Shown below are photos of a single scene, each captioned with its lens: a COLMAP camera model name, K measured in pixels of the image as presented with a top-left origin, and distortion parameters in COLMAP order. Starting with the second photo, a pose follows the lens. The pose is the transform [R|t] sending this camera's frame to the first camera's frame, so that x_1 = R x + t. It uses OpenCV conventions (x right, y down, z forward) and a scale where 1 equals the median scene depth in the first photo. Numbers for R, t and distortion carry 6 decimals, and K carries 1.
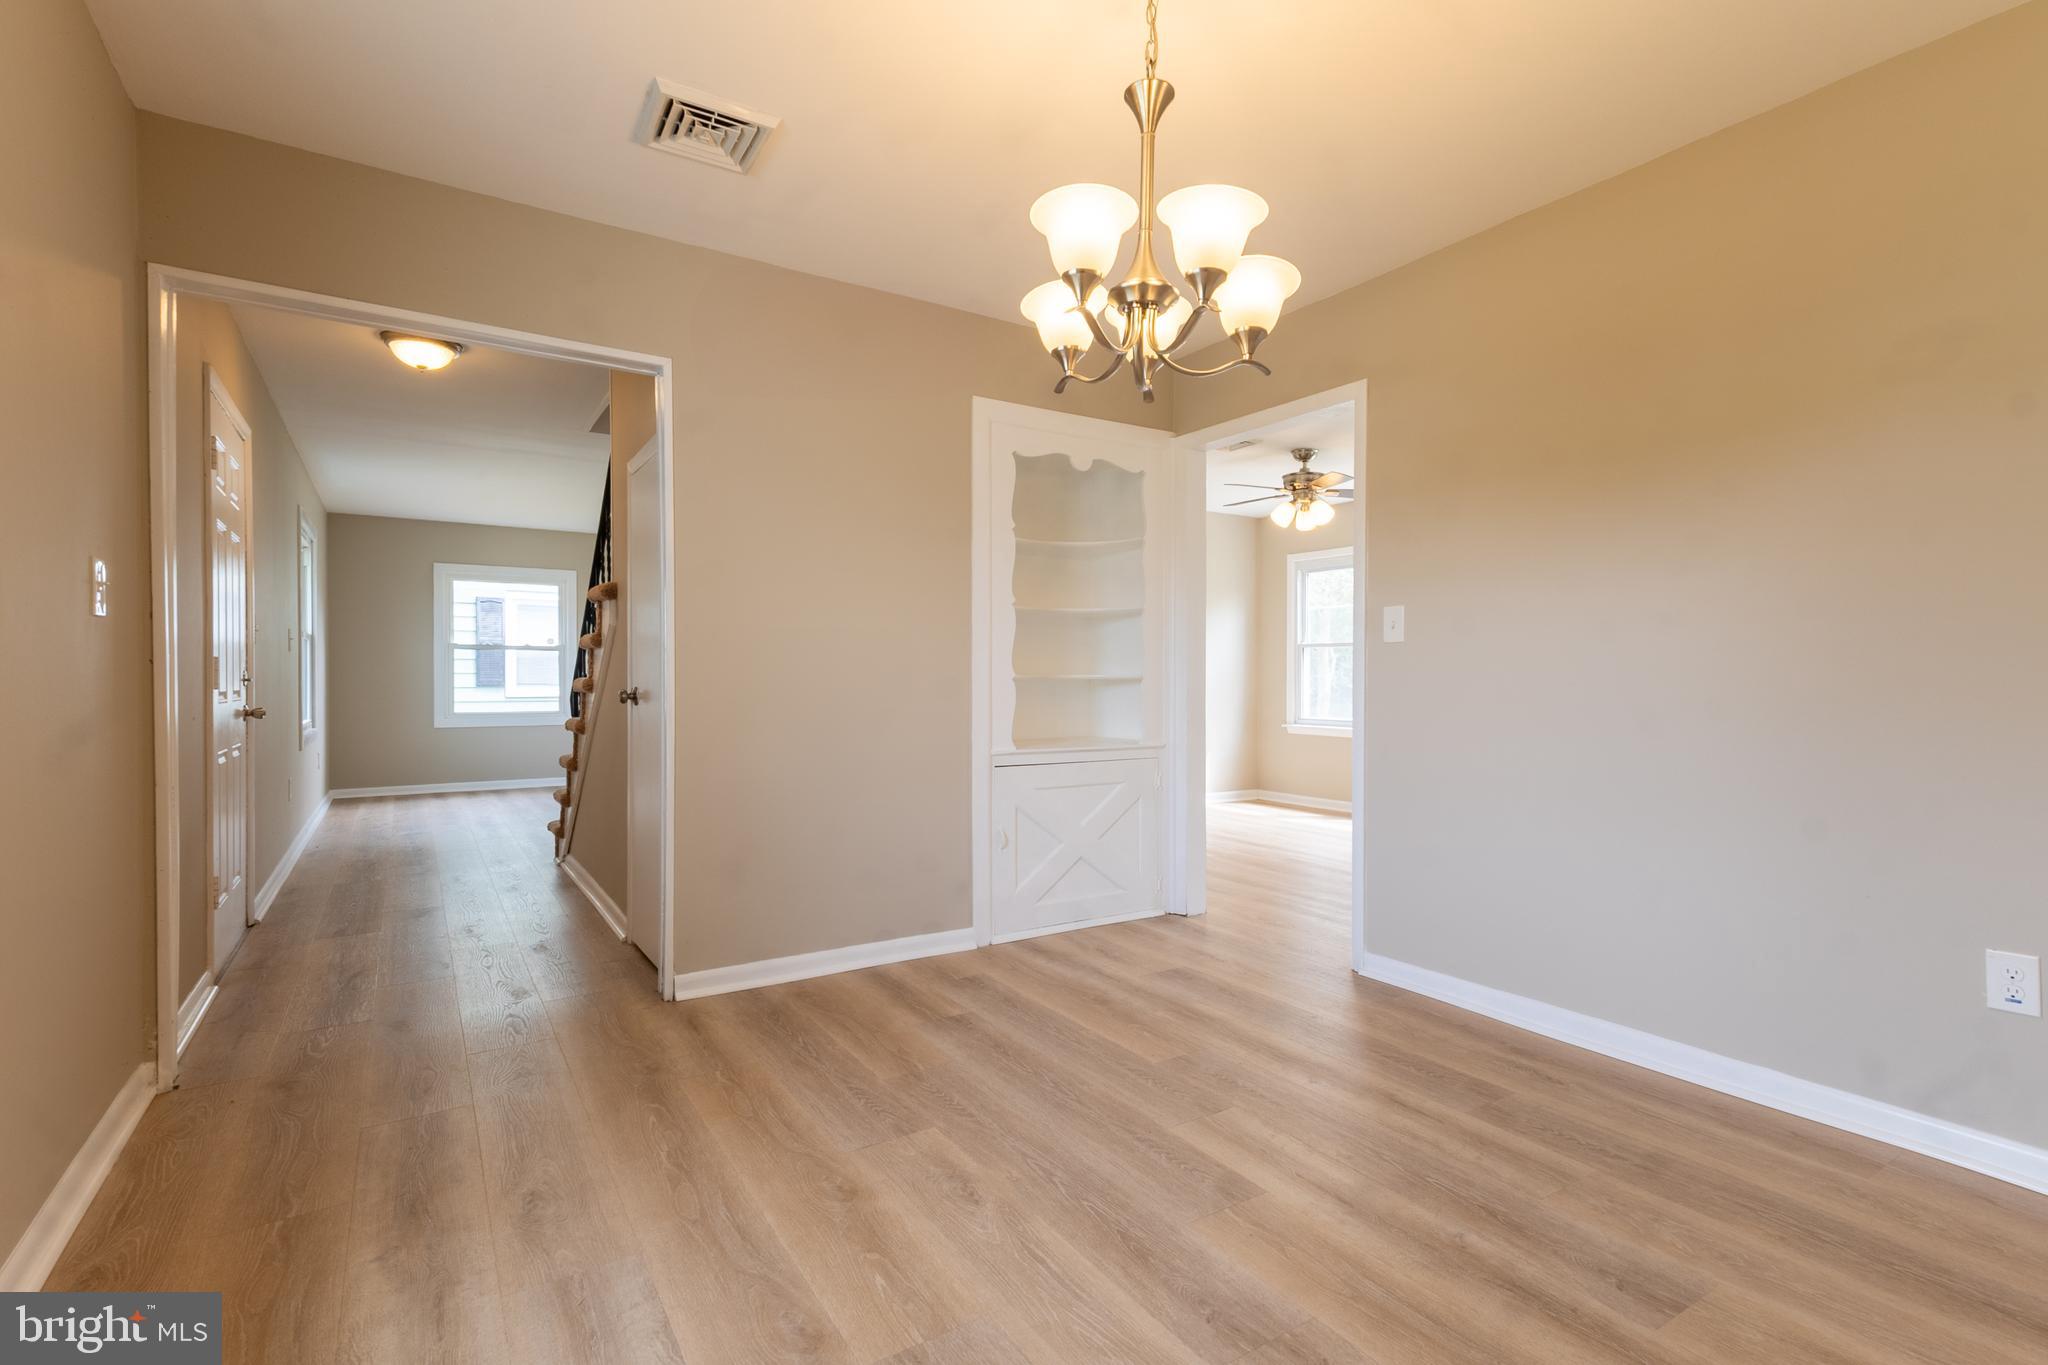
lens RADIAL K [[943.7, 0, 1021.6], [0, 943.7, 684.3], [0, 0, 1]] dist [0.042231, -0.012771]
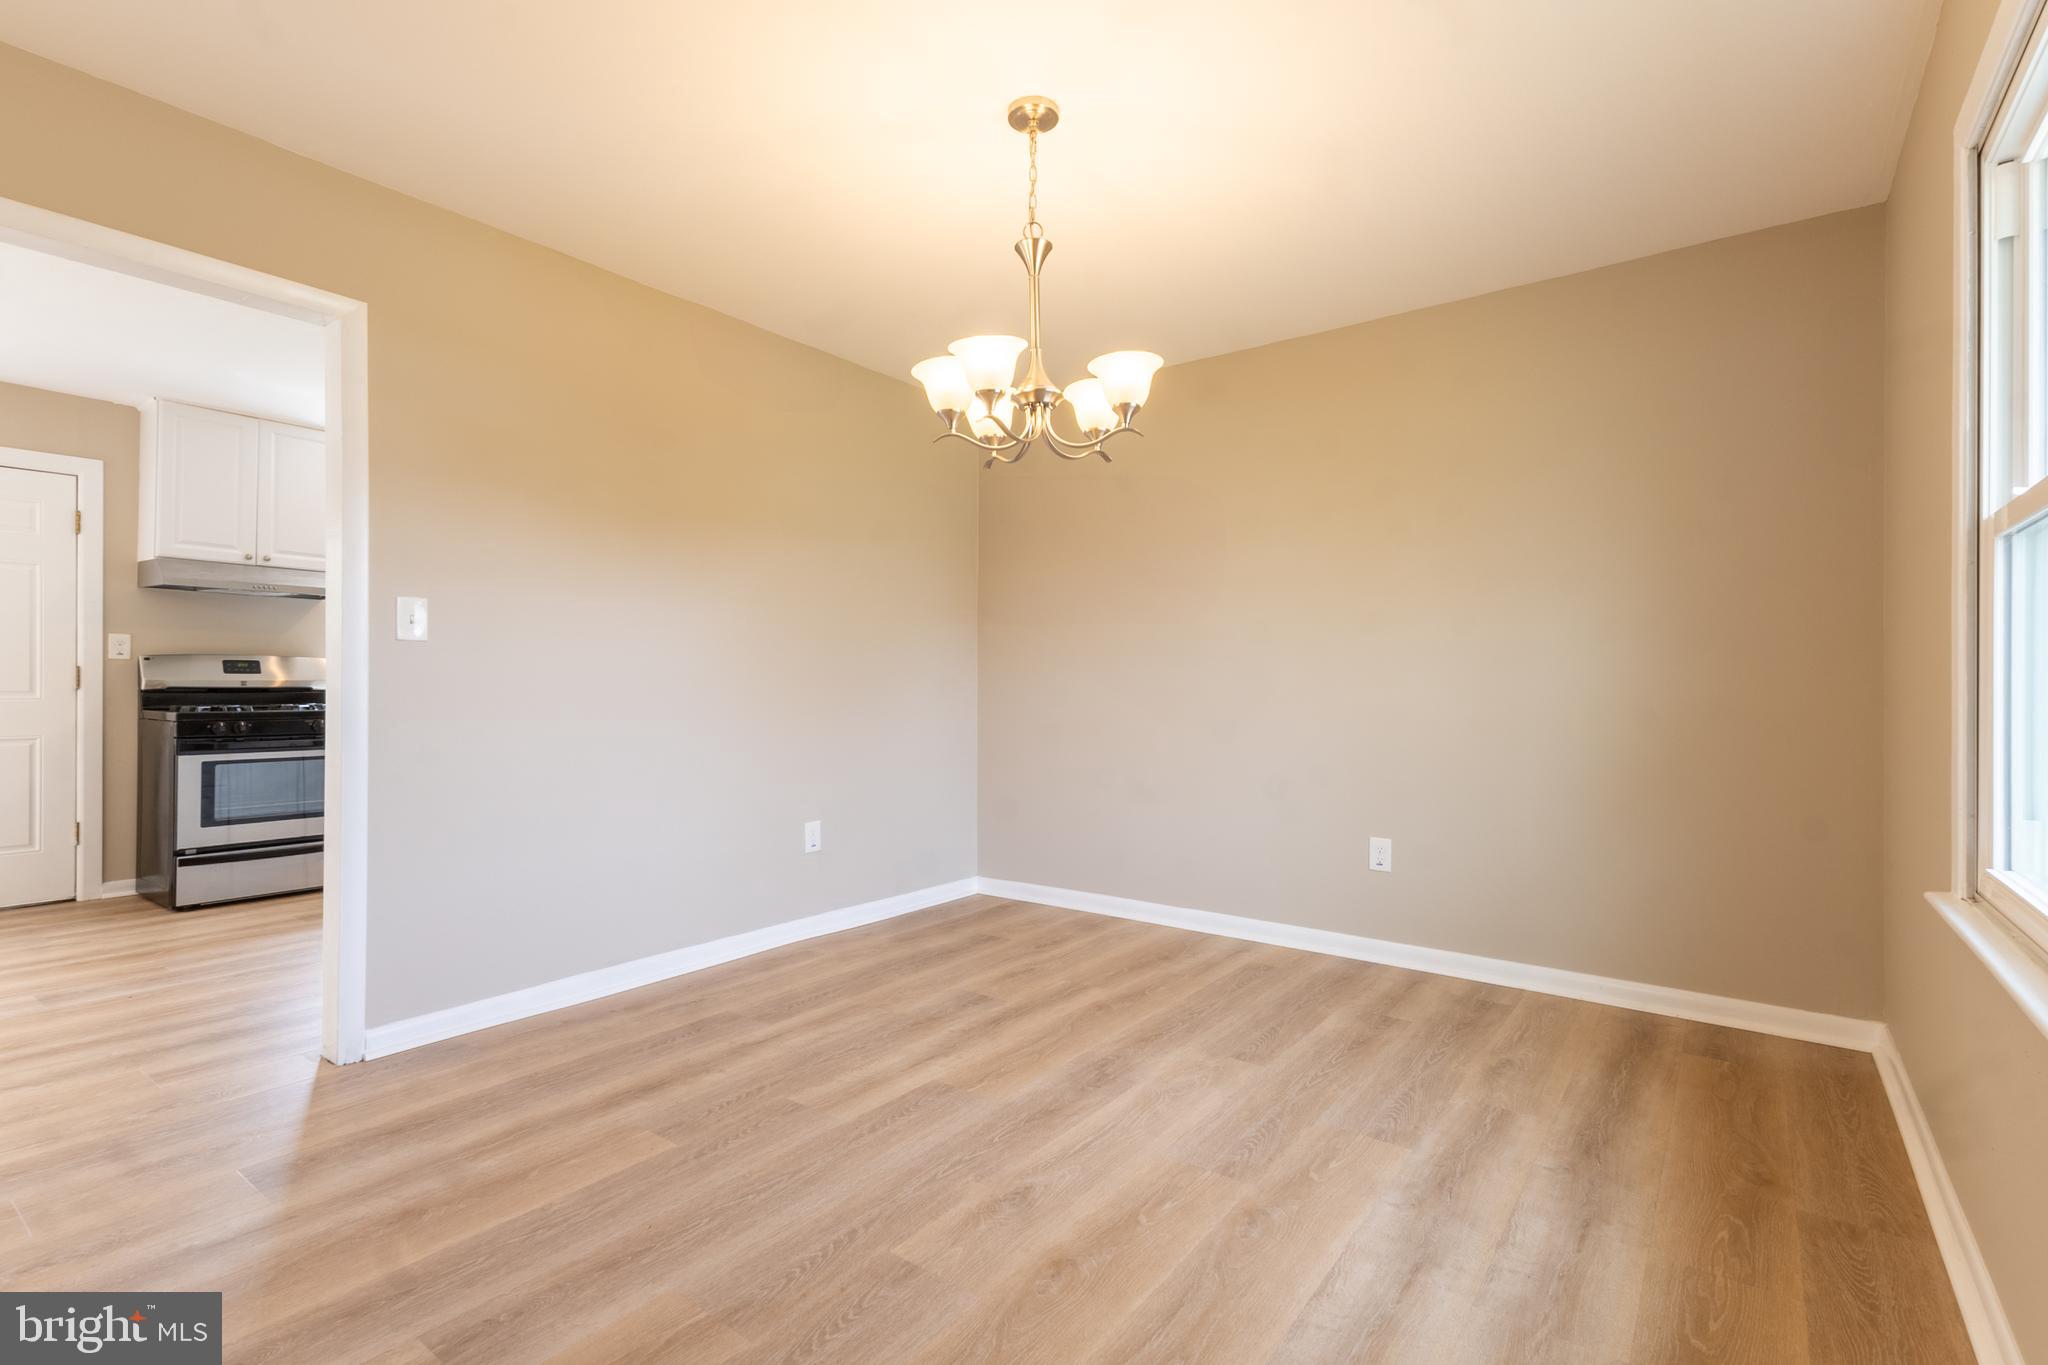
lens RADIAL K [[943.7, 0, 1021.6], [0, 943.7, 684.3], [0, 0, 1]] dist [0.042231, -0.012771]
pose [[-0.347237, -0.001097, 0.937777, -0.972716], [0.001873, 0.999997, 0.001863, -0.009598], [-0.937776, 0.002403, -0.347234, 1.301317]]
